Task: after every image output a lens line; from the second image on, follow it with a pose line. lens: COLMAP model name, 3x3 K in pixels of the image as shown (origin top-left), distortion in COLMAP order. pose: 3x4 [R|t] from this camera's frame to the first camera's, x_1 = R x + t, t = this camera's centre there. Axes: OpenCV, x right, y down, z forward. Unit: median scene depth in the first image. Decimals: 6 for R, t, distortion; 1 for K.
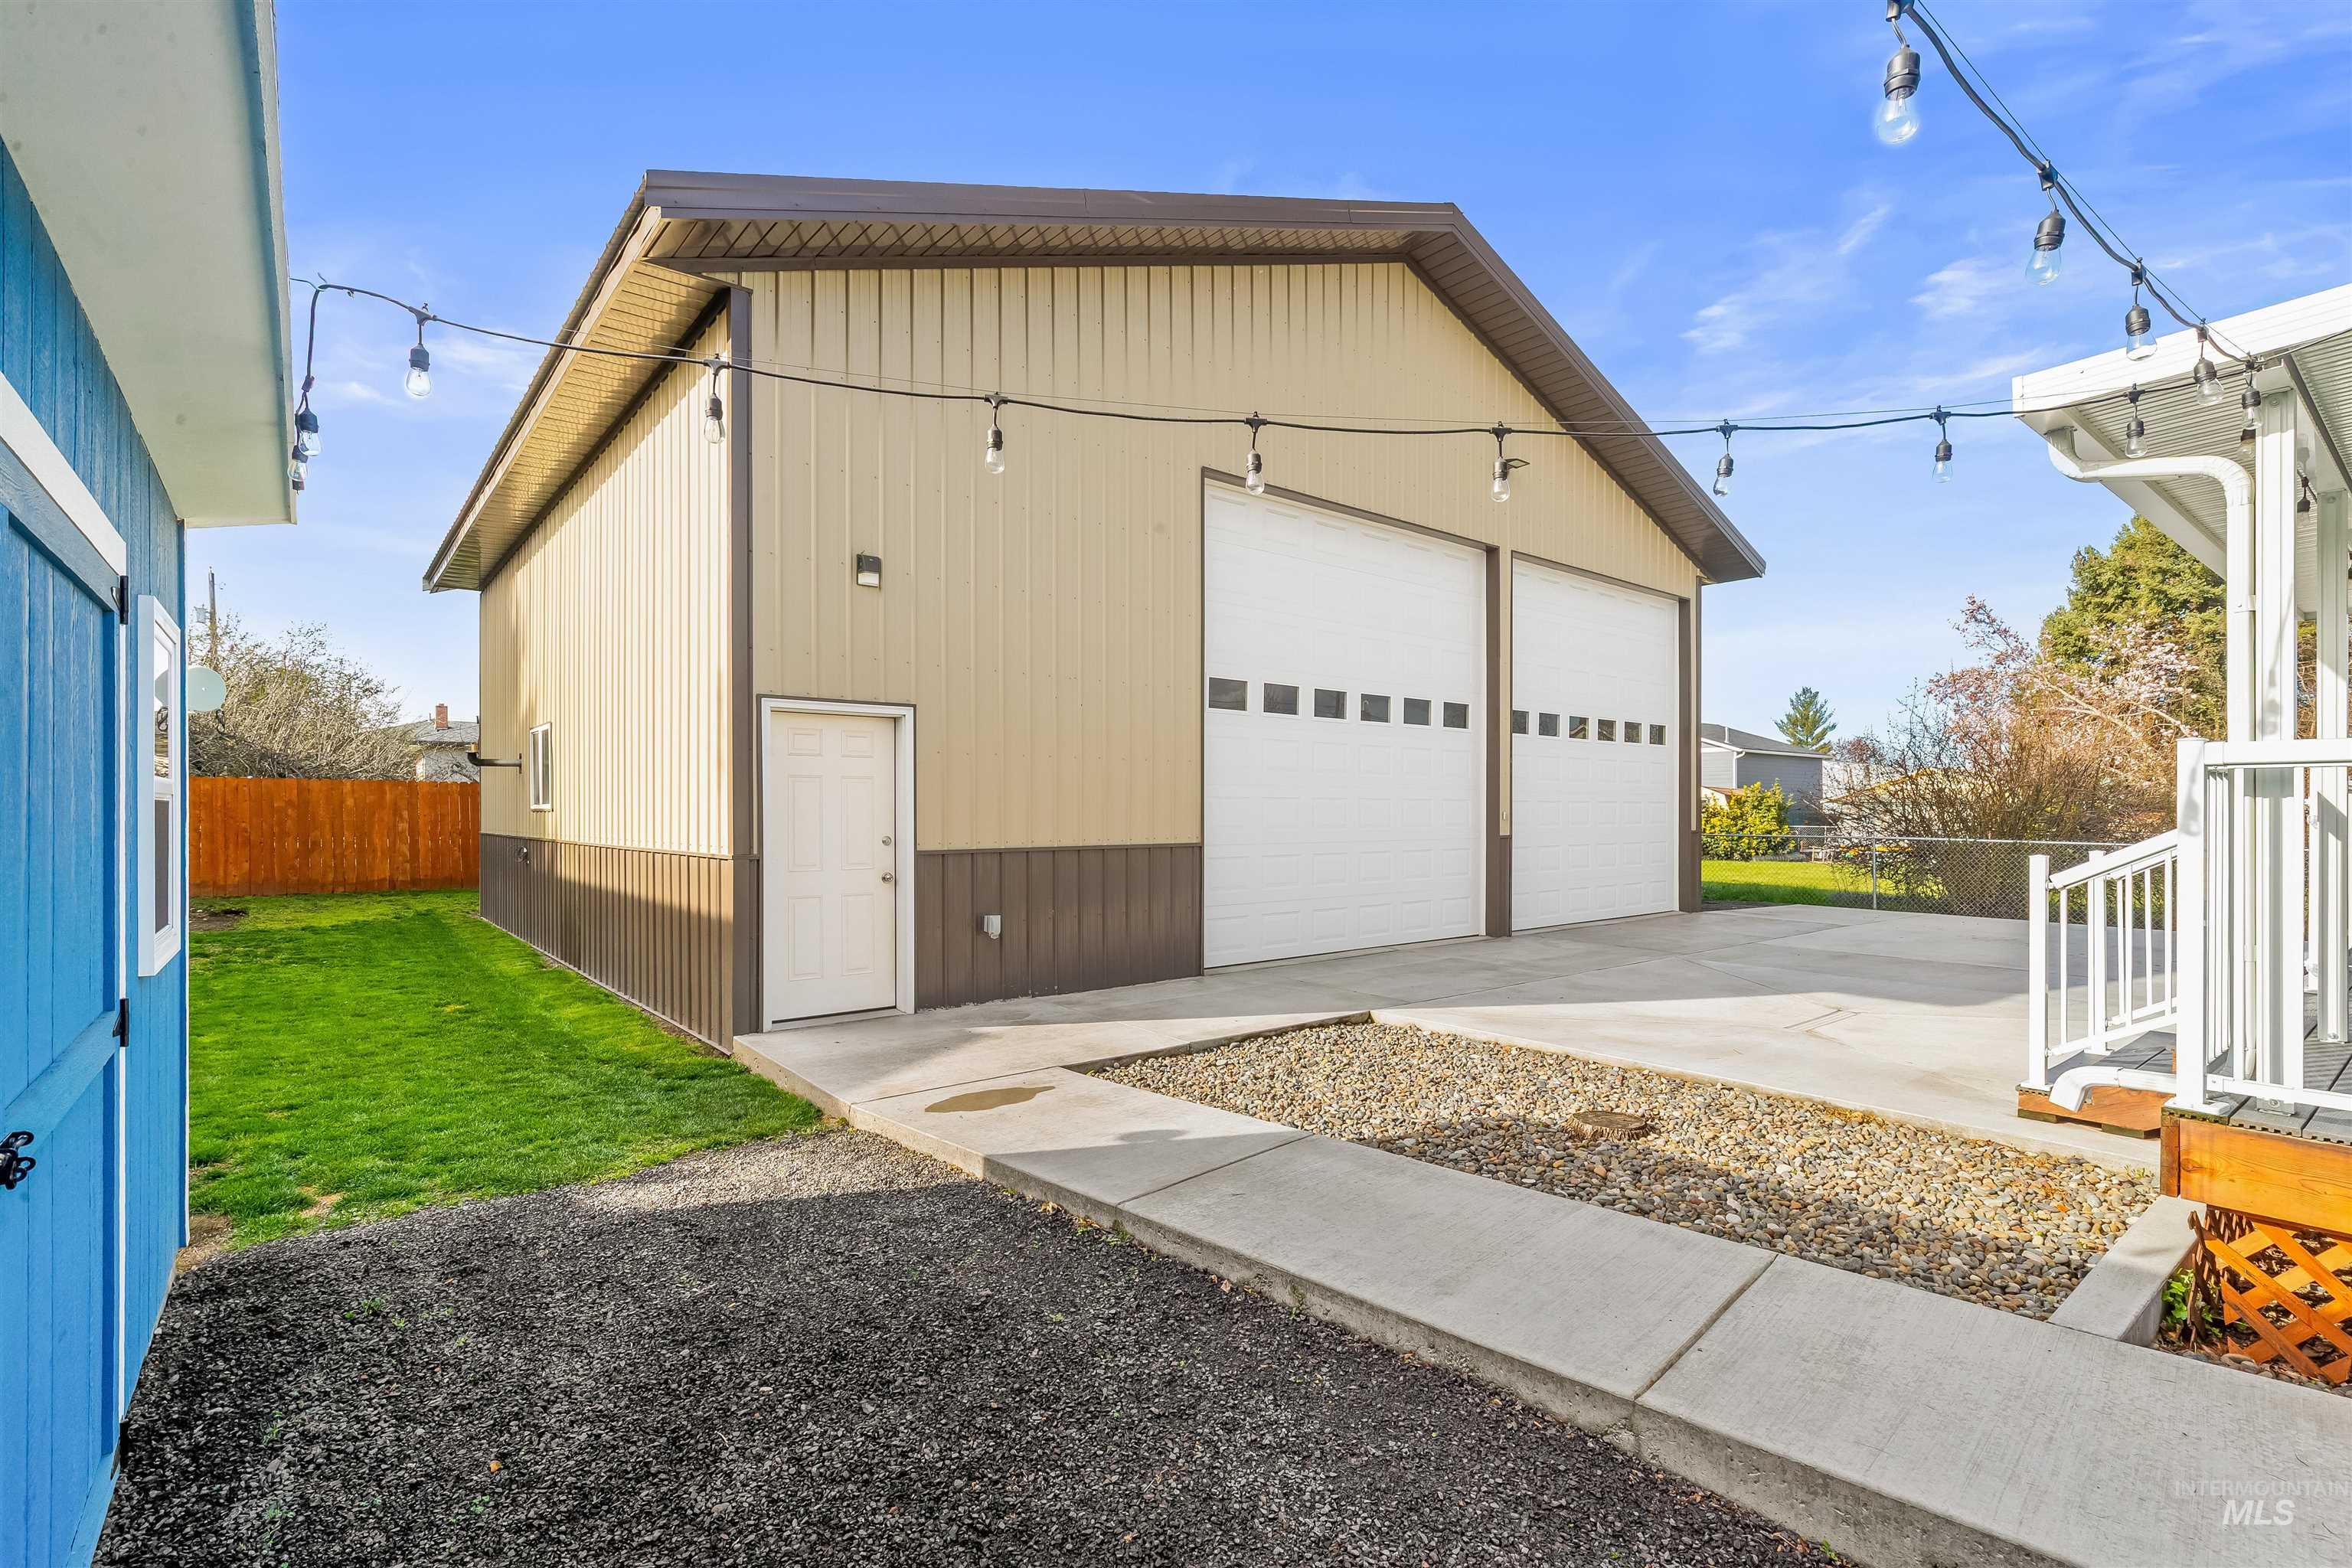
lens RADIAL K [[1068.7, 0, 1173.3], [0, 1068.7, 821.8], [0, 0, 1]] dist [-0.000861, 0.000395]
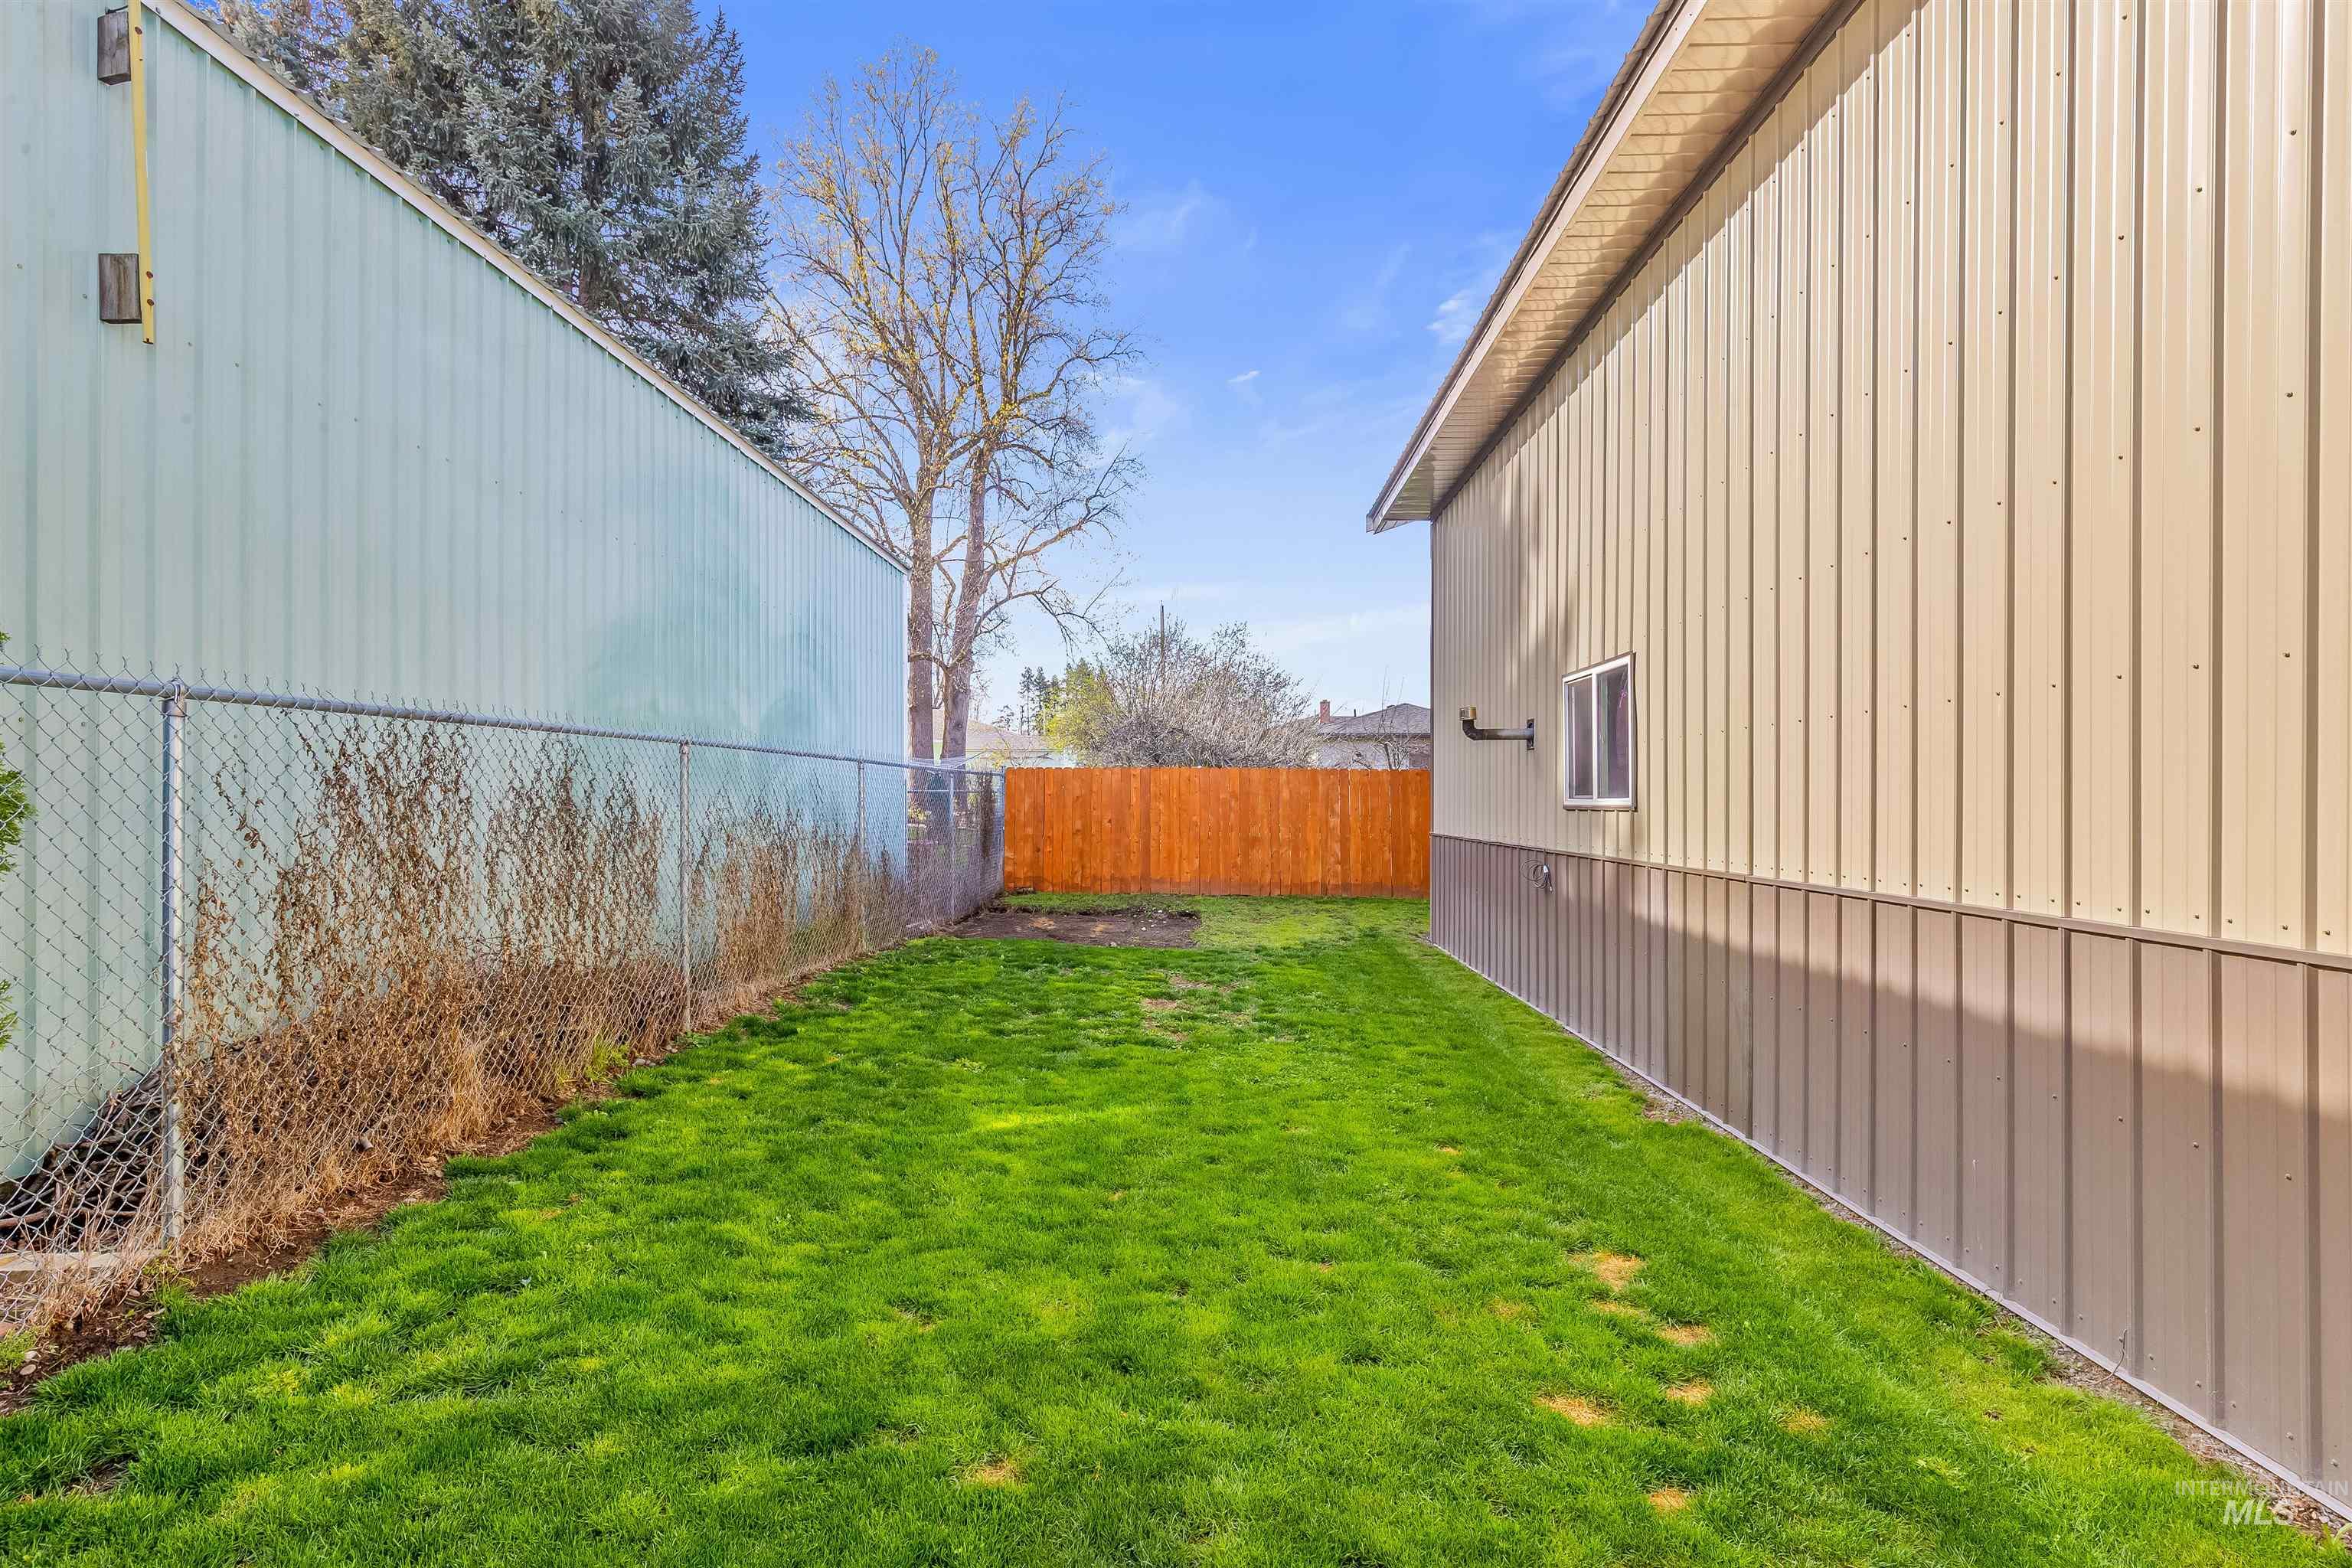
lens RADIAL K [[1077.1, 0, 1184.0], [0, 1077.1, 803.8], [0, 0, 1]] dist [-0.003957, 0.003007]
pose [[0.759686, 0.005807, -0.650264, -0.258710], [-0.010844, 0.999934, -0.003739, -0.005817], [0.650199, 0.009892, 0.759699, 0.271477]]
